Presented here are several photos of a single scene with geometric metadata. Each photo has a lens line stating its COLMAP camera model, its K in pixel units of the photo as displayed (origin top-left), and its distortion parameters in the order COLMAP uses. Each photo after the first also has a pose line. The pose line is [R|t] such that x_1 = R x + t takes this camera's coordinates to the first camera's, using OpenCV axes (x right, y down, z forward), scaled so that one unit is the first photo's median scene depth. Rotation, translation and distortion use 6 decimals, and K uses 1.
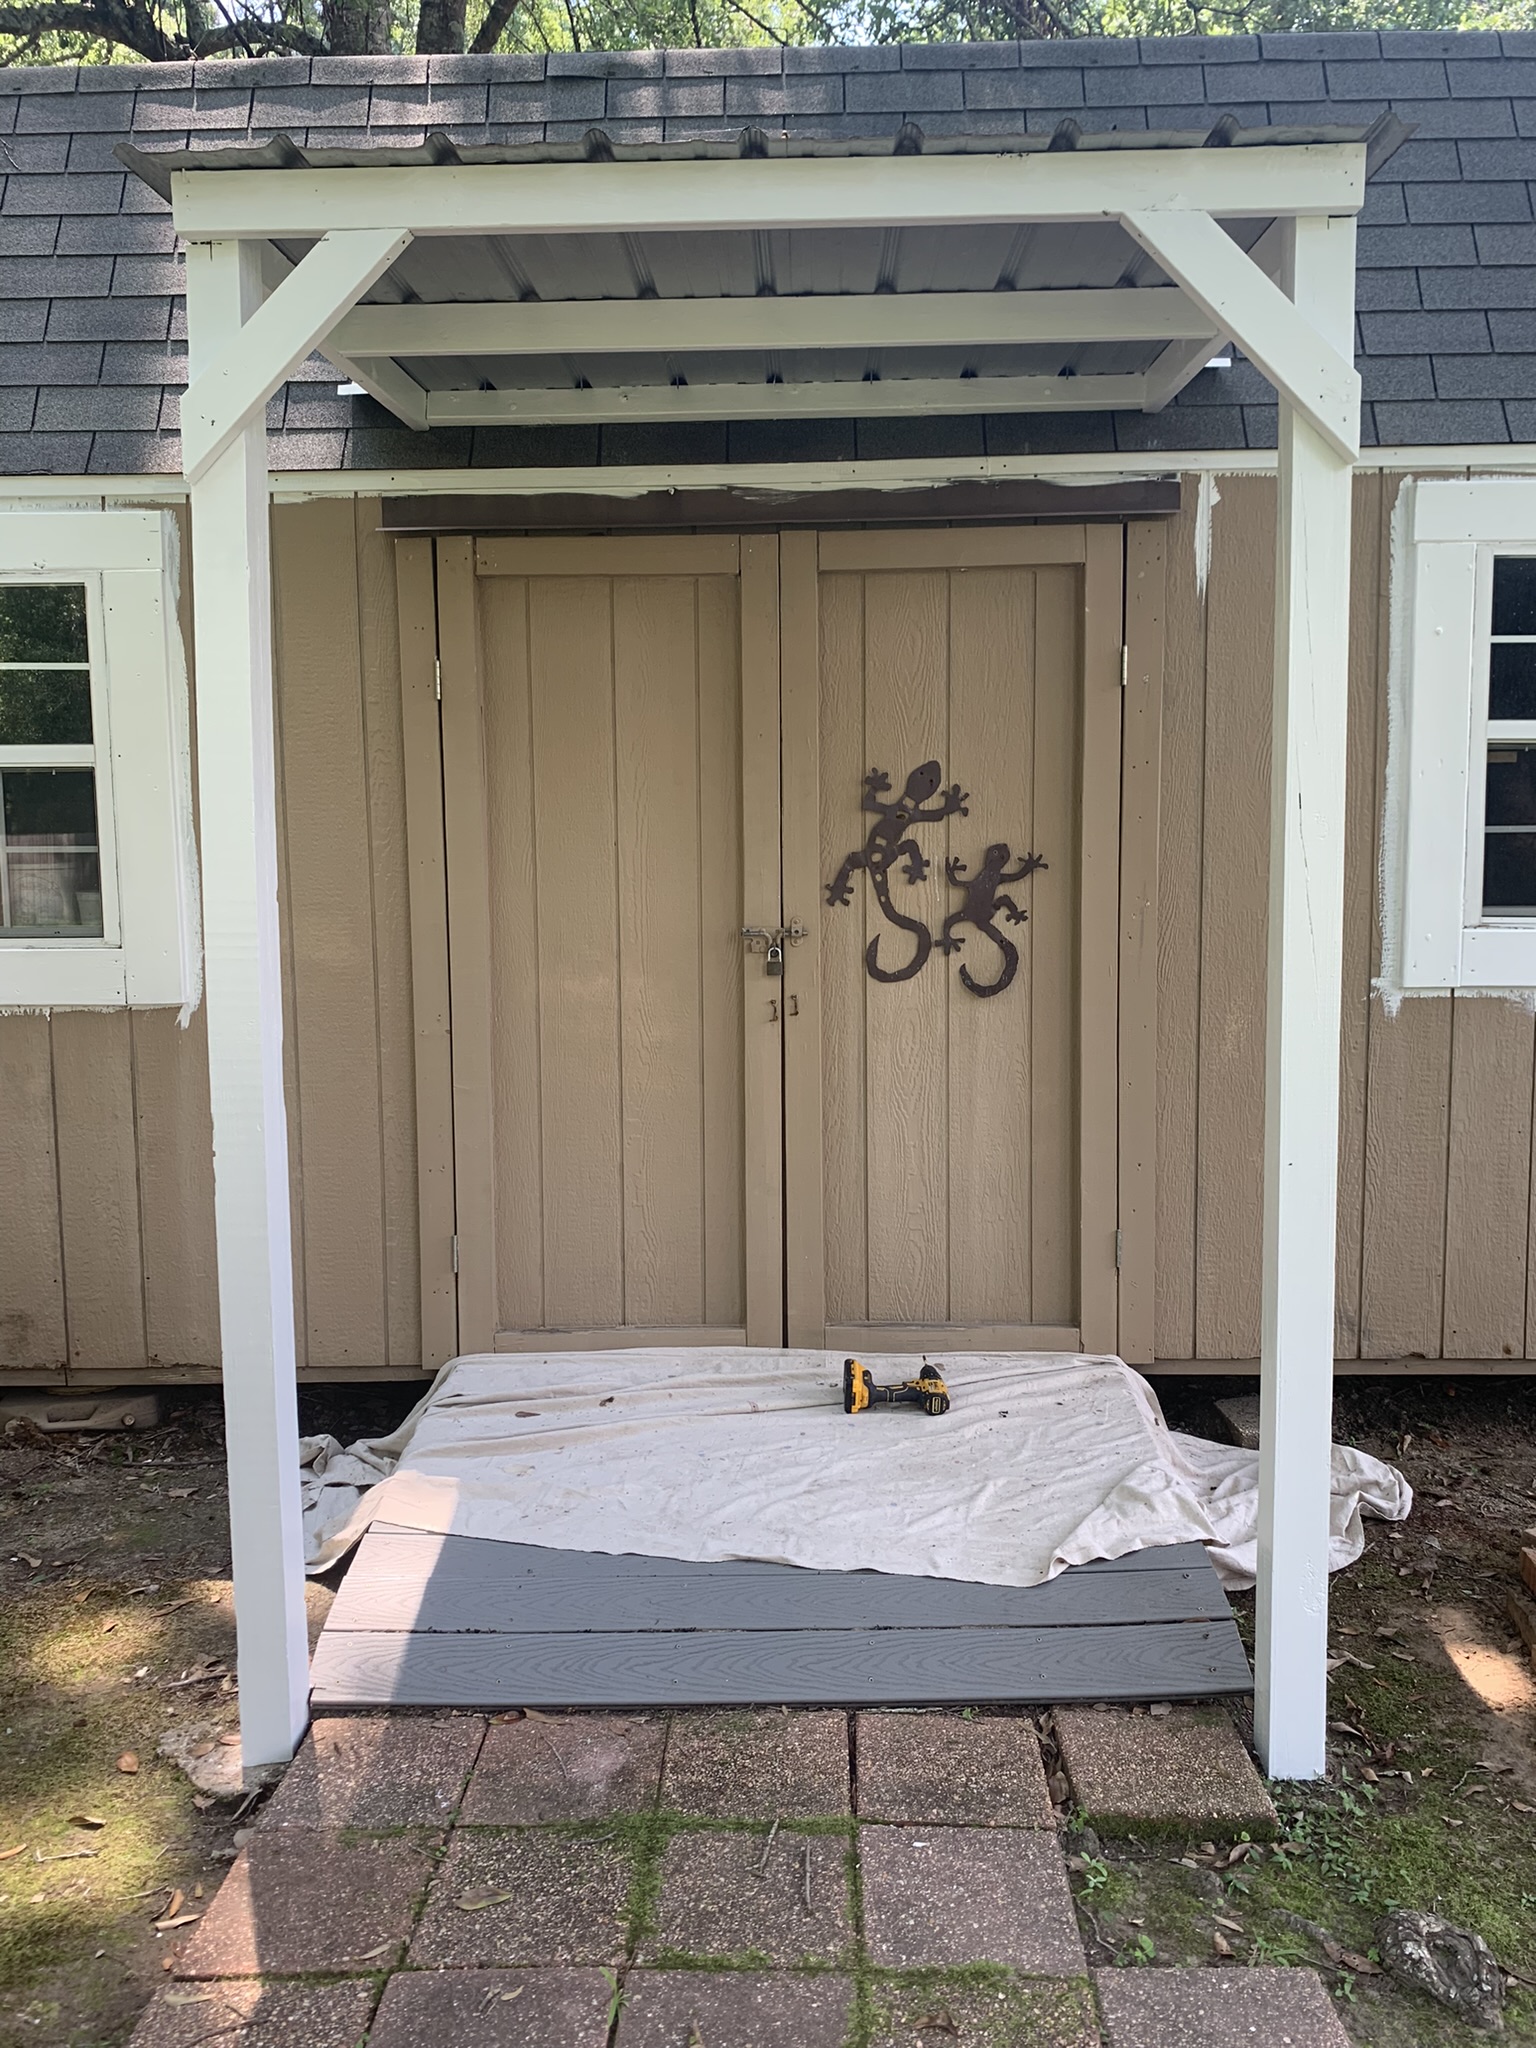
lens RADIAL K [[1596.8, 0, 747.9], [0, 1596.8, 1031.0], [0, 0, 1]] dist [0.032360, -0.015656]
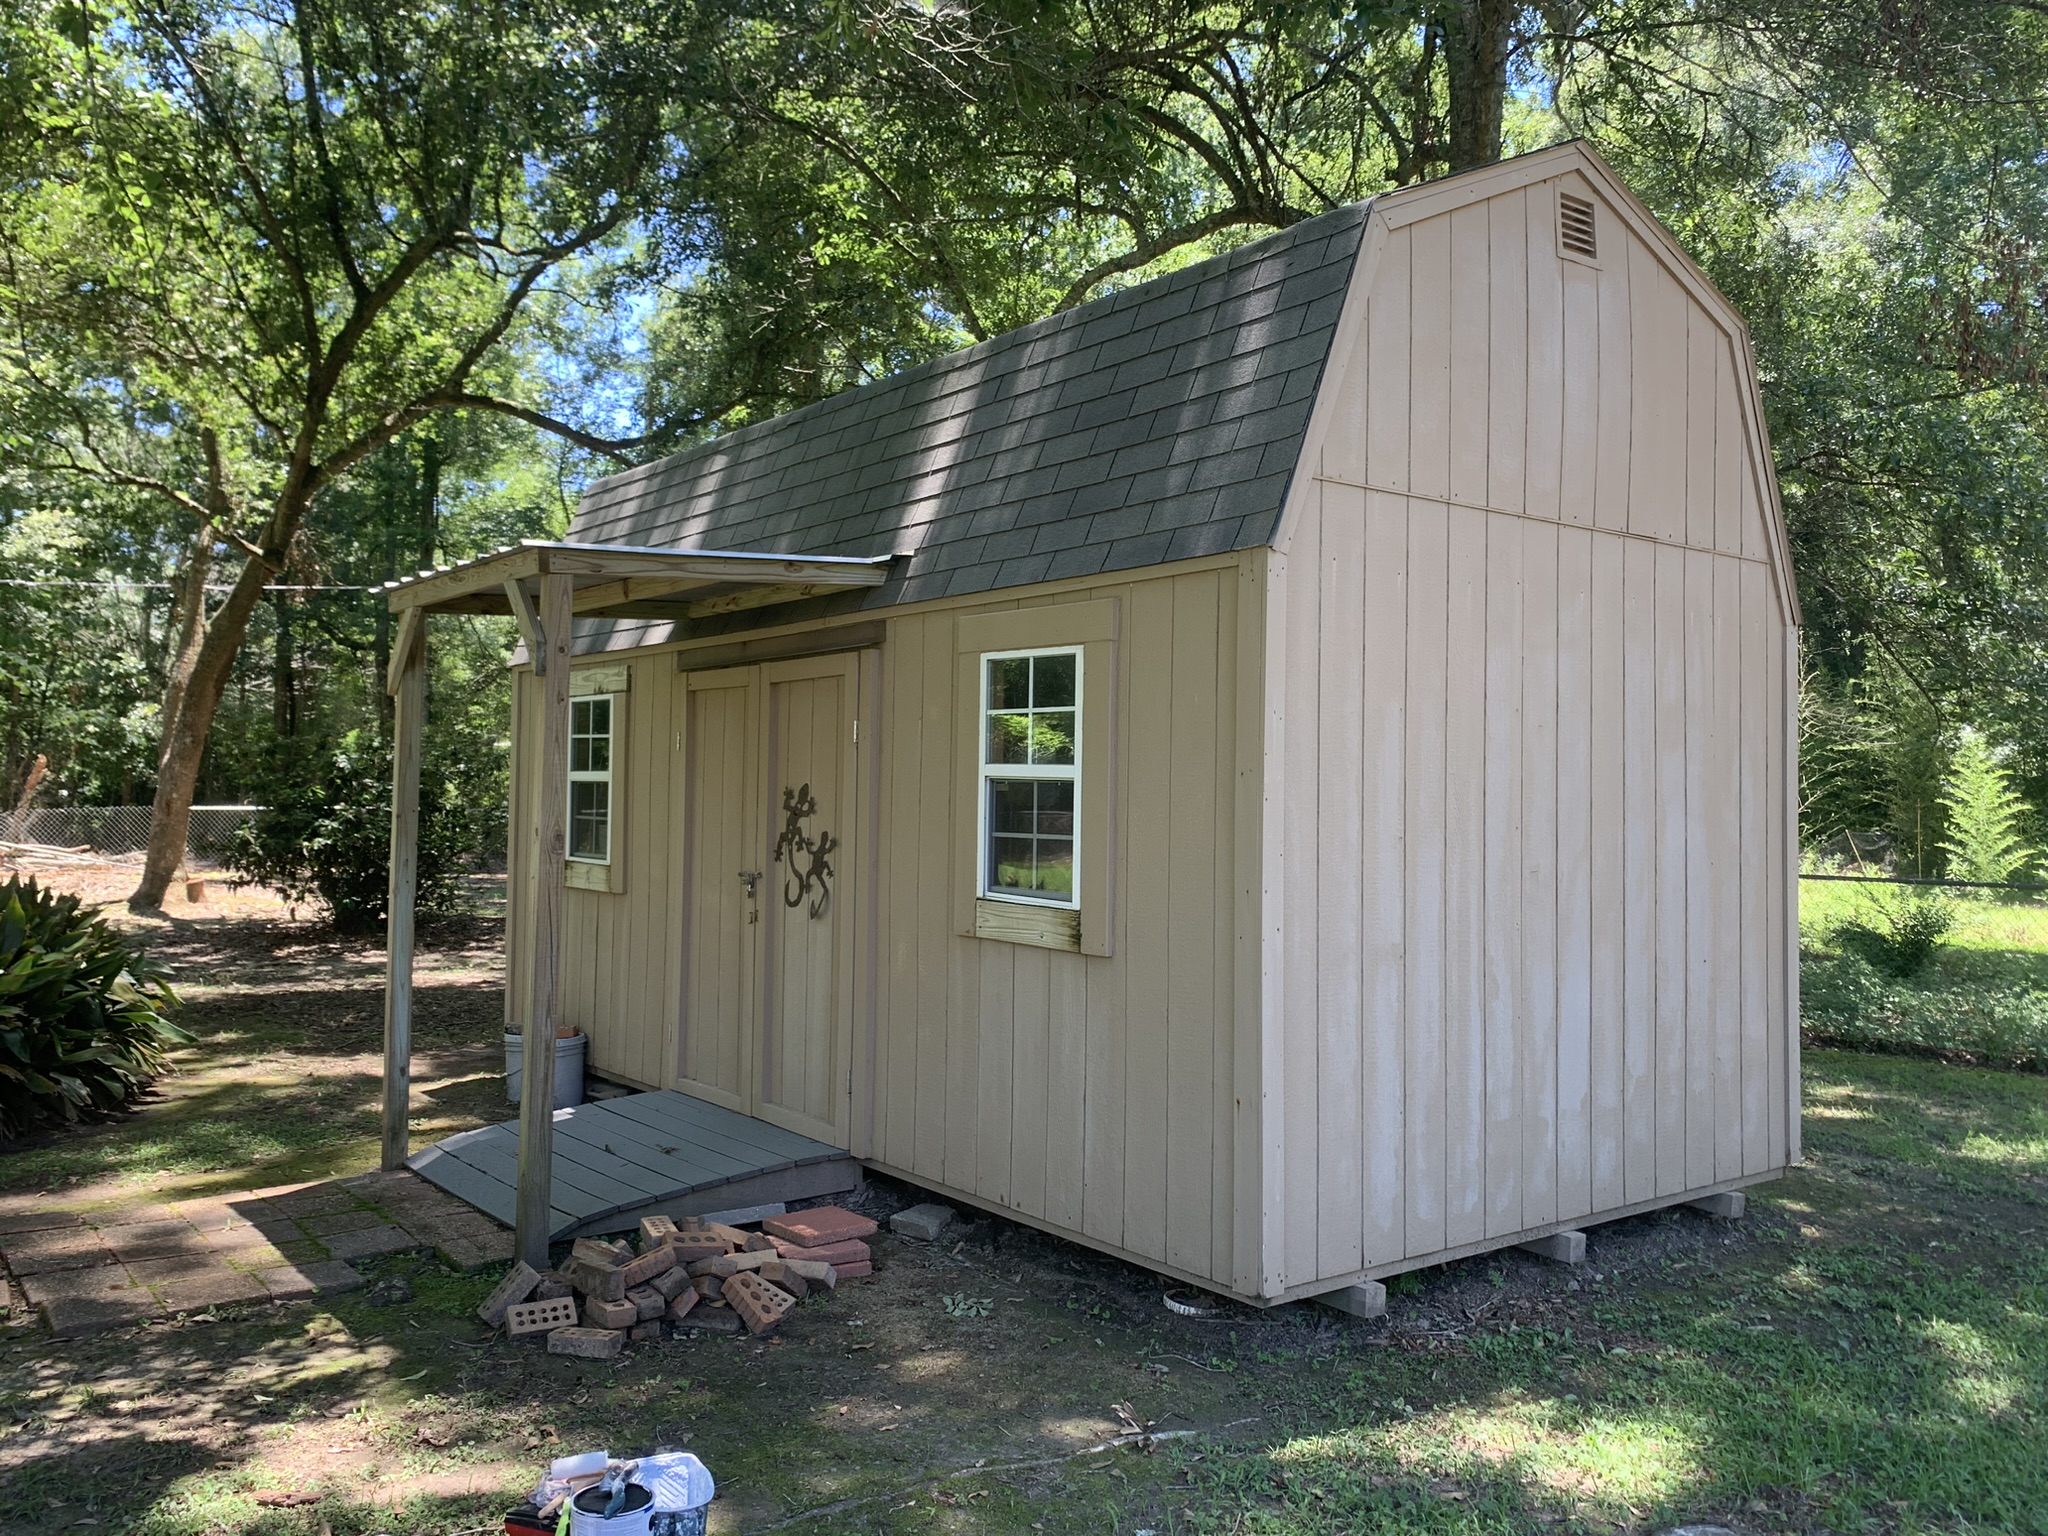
lens RADIAL K [[1653.9, 0, 1005.8], [0, 1653.9, 722.8], [0, 0, 1]] dist [0.038984, -0.035628]
pose [[0.609375, -0.013791, -0.792763, 1.698662], [-0.132134, 0.984101, -0.118687, -0.045373], [0.781795, 0.177076, 0.597864, 0.059356]]
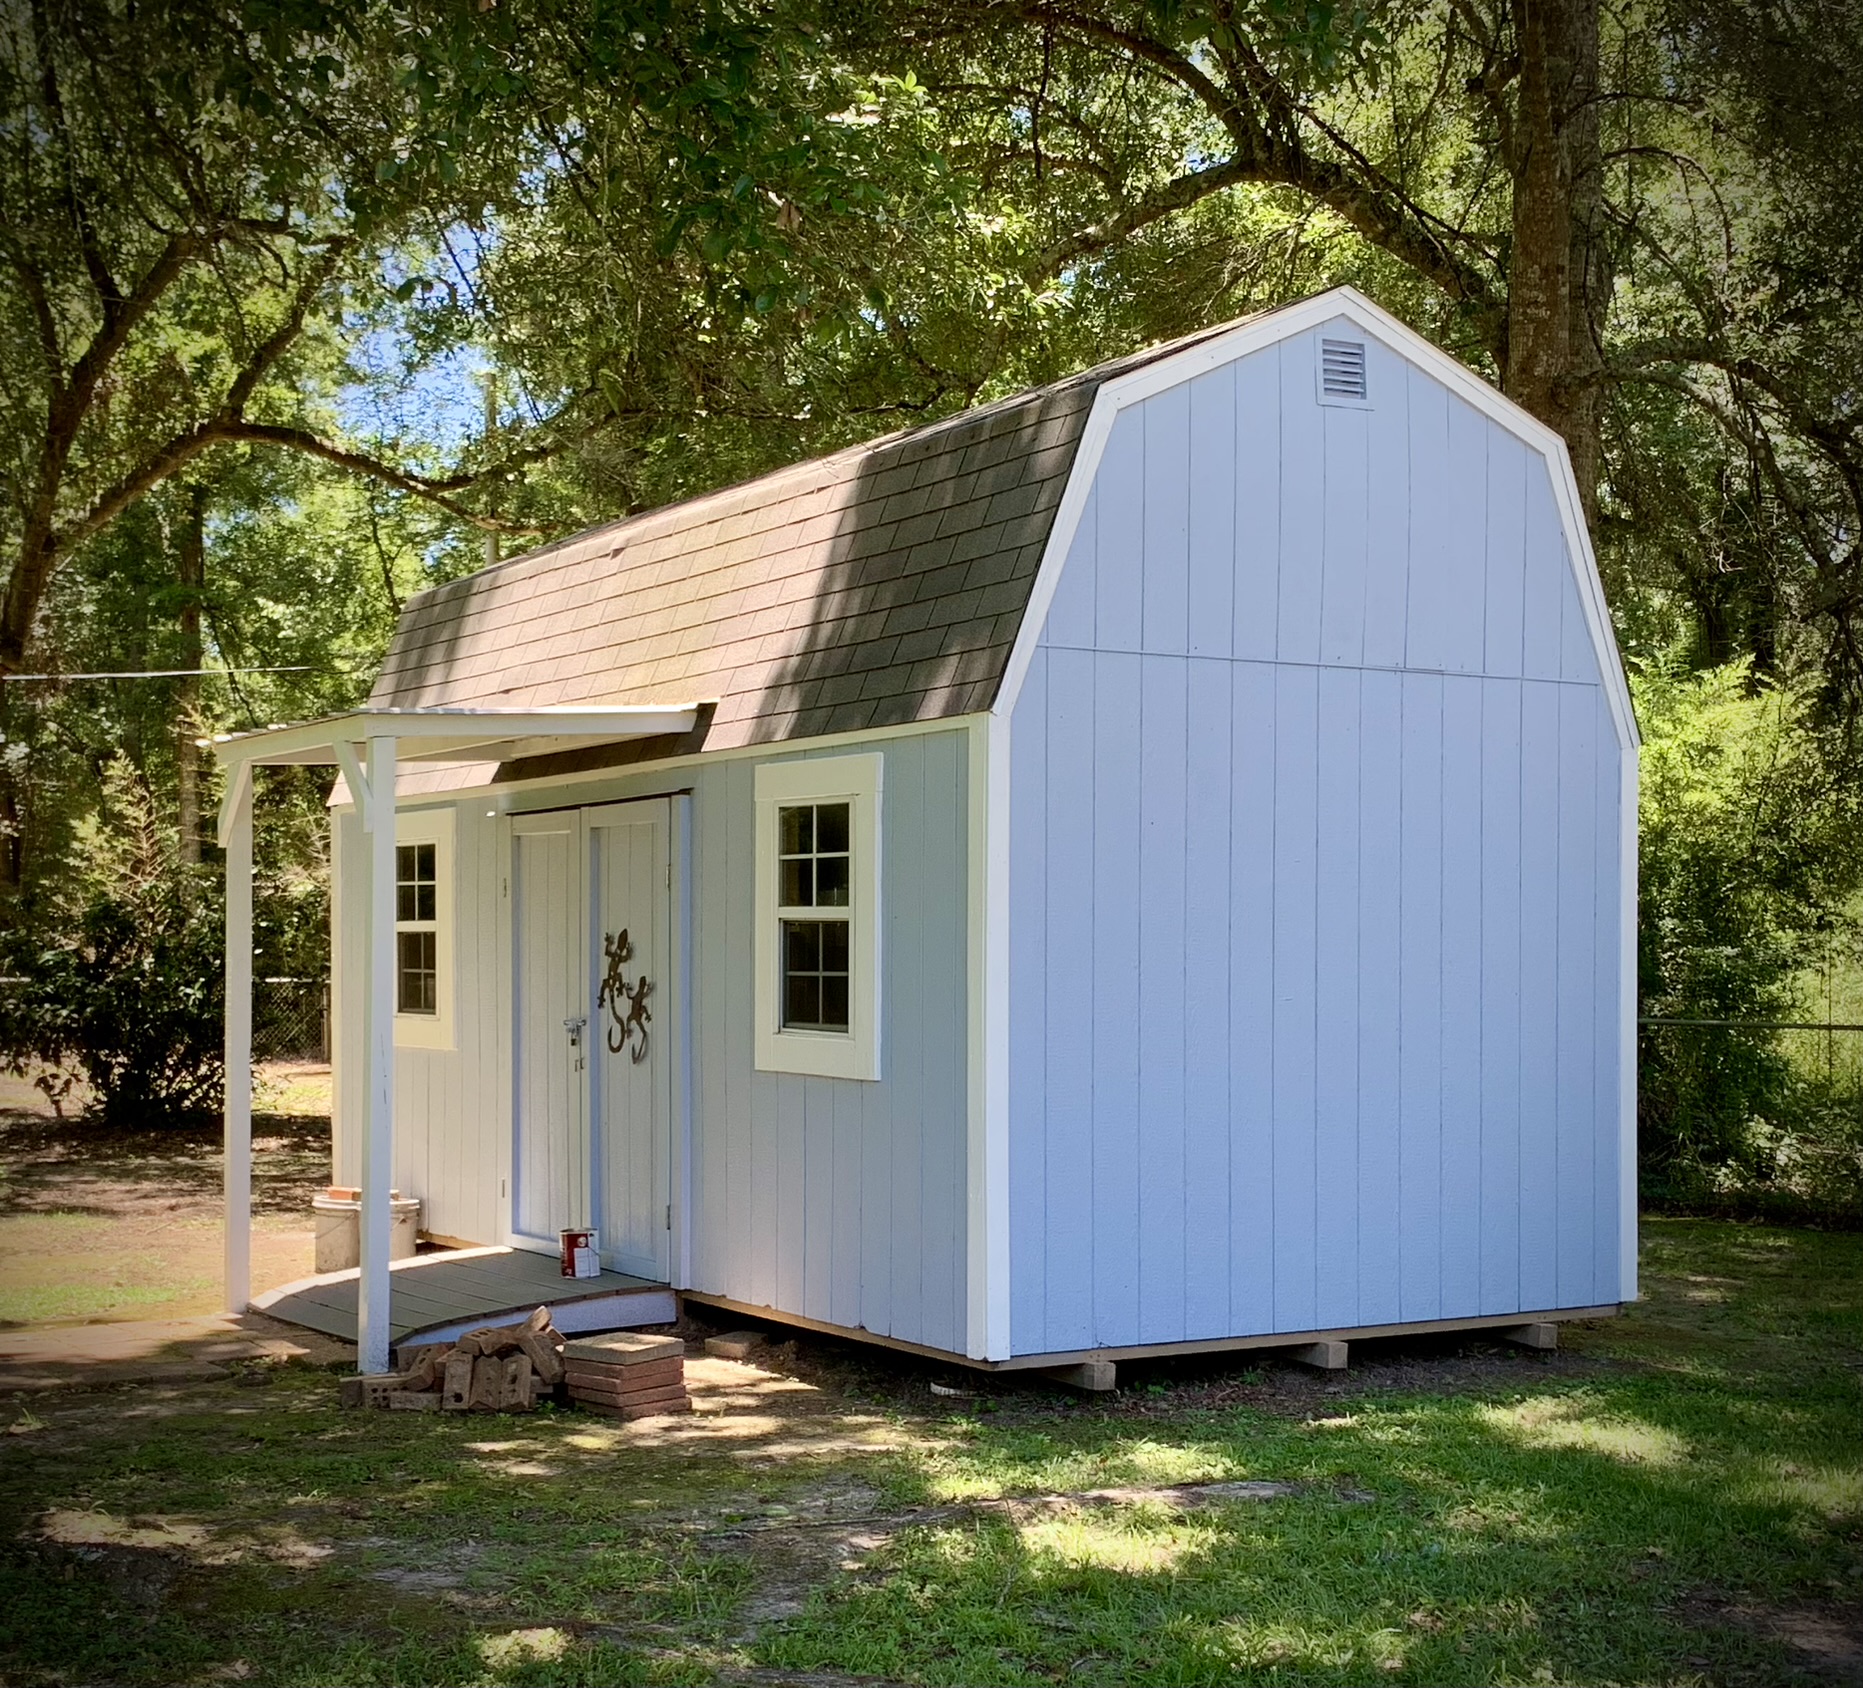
lens RADIAL K [[2706.2, 0, 754.8], [0, 2706.2, 984.2], [0, 0, 1]] dist [0.083779, 0.000000]
pose [[0.505376, 0.021181, -0.862639, 2.762995], [-0.127397, 0.990575, -0.050313, 0.025095], [0.853443, 0.135324, 0.503311, -0.380881]]
